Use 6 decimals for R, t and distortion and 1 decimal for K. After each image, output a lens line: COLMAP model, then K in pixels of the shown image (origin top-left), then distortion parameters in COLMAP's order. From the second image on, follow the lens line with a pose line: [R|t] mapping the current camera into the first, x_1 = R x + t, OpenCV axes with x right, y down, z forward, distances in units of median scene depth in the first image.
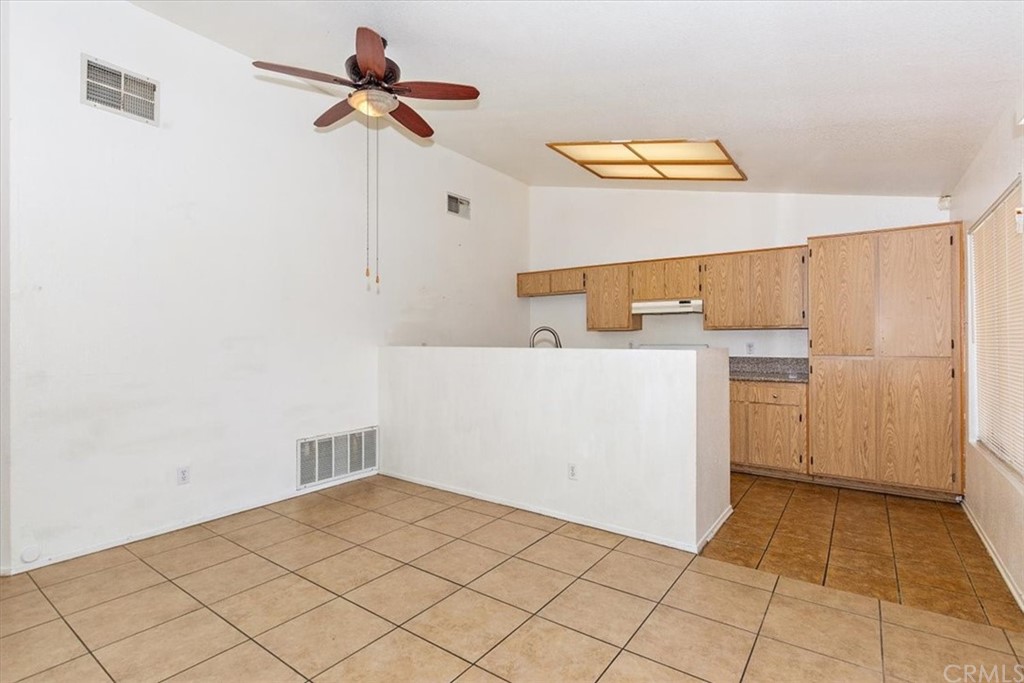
lens RADIAL K [[475.5, 0, 512.0], [0, 475.5, 341.5], [0, 0, 1]] dist [0.001808, -0.000595]
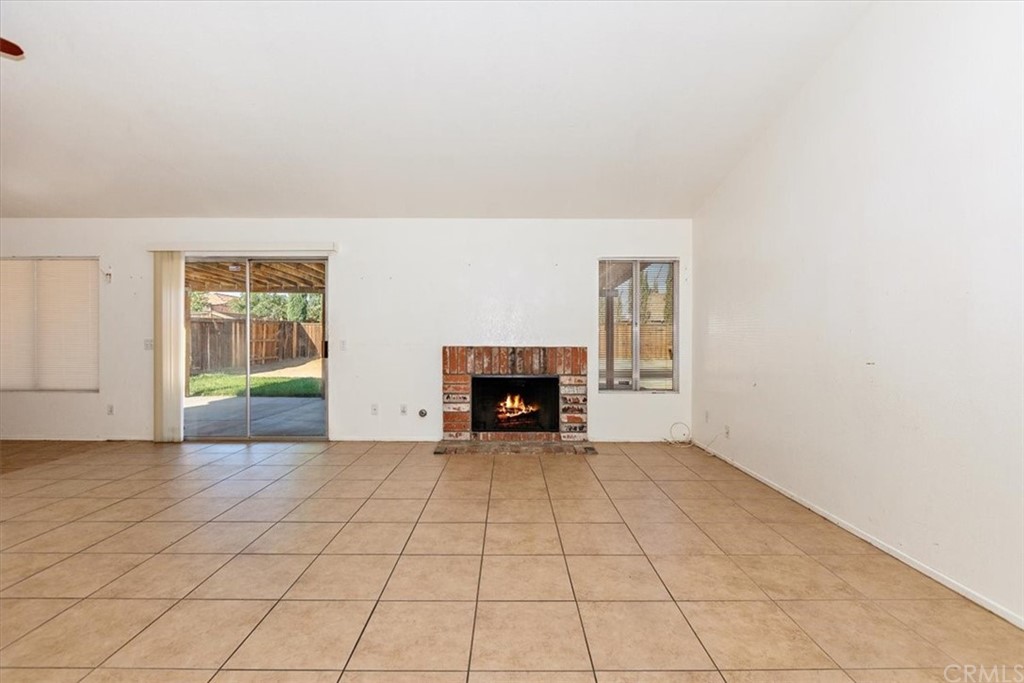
lens RADIAL K [[475.5, 0, 512.0], [0, 475.5, 341.5], [0, 0, 1]] dist [0.001808, -0.000595]
pose [[-0.592232, -0.004710, 0.805754, -1.043408], [0.000938, 0.999978, 0.006535, 0.030098], [-0.805767, 0.004626, -0.592214, 0.379297]]
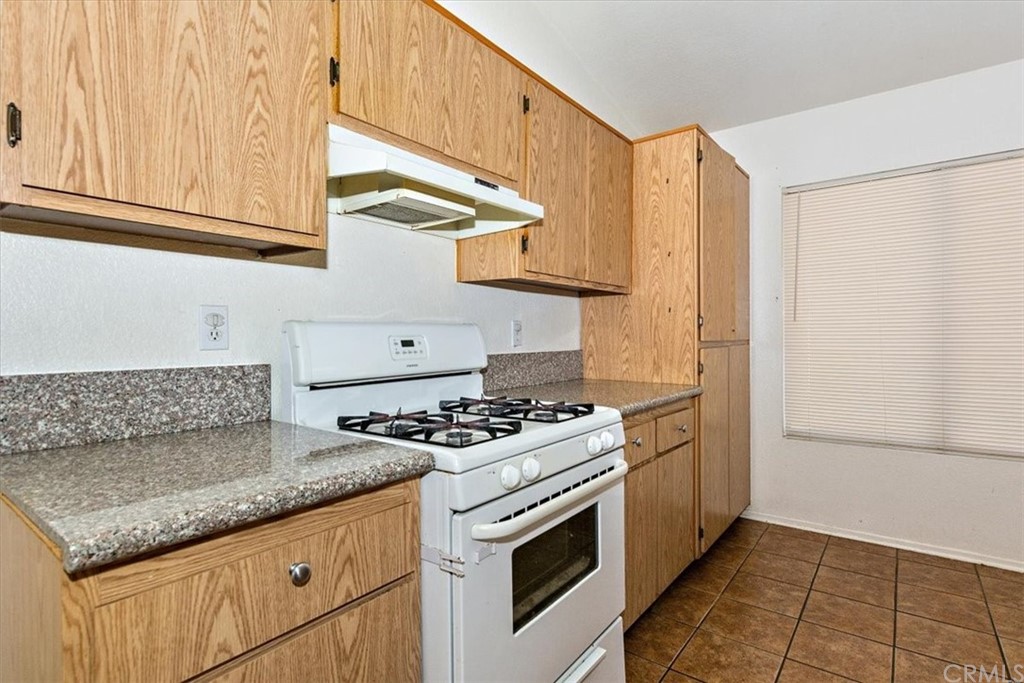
lens RADIAL K [[513.6, 0, 512.0], [0, 513.6, 341.5], [0, 0, 1]] dist [-0.001014, -0.001152]
pose [[0.035226, -0.008415, 0.999344, 0.028506], [0.011583, 0.999901, 0.008012, 0.020345], [-0.999312, 0.011294, 0.035320, 1.131404]]
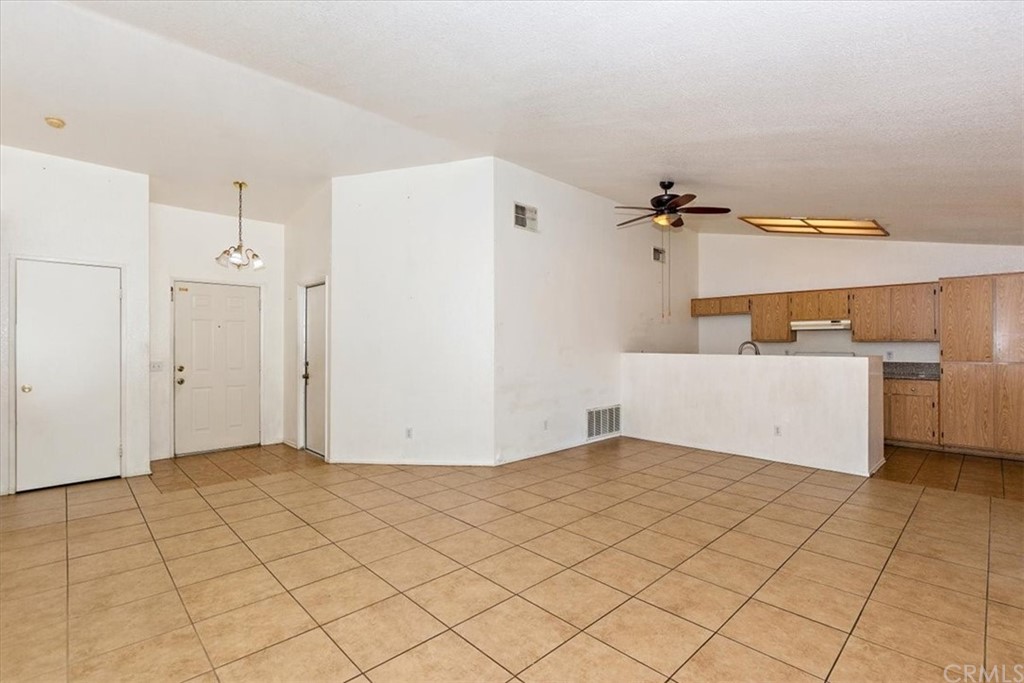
lens RADIAL K [[462.3, 0, 511.9], [0, 462.3, 345.3], [0, 0, 1]] dist [-0.003014, -0.000984]
pose [[0.985138, 0.001703, -0.171758, -0.383657], [-0.002274, 0.999993, -0.003131, -0.009751], [0.171751, 0.003475, 0.985134, -0.552281]]
